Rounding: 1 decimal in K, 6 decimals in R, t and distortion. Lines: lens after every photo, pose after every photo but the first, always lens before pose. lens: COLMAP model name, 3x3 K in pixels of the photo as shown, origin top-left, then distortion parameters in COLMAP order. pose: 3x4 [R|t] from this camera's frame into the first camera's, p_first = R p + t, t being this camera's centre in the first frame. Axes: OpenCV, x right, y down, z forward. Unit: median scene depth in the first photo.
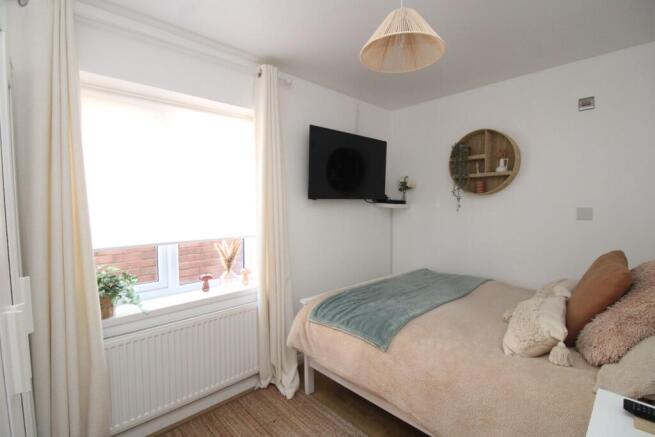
lens RADIAL K [[305.5, 0, 327.5], [0, 305.5, 218.5], [0, 0, 1]] dist [0.000183, 0.000020]
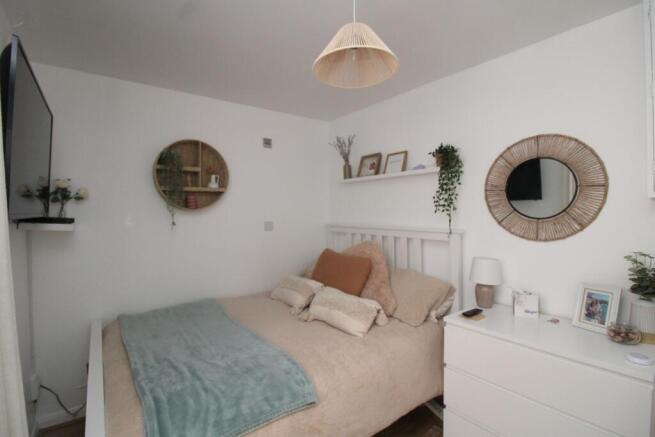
lens RADIAL K [[305.5, 0, 327.5], [0, 305.5, 218.5], [0, 0, 1]] dist [0.000183, 0.000020]
pose [[0.107784, -0.025826, 0.993839, -0.378954], [0.056739, 0.998193, 0.019786, -0.050073], [-0.992554, 0.054257, 0.109055, 0.514052]]
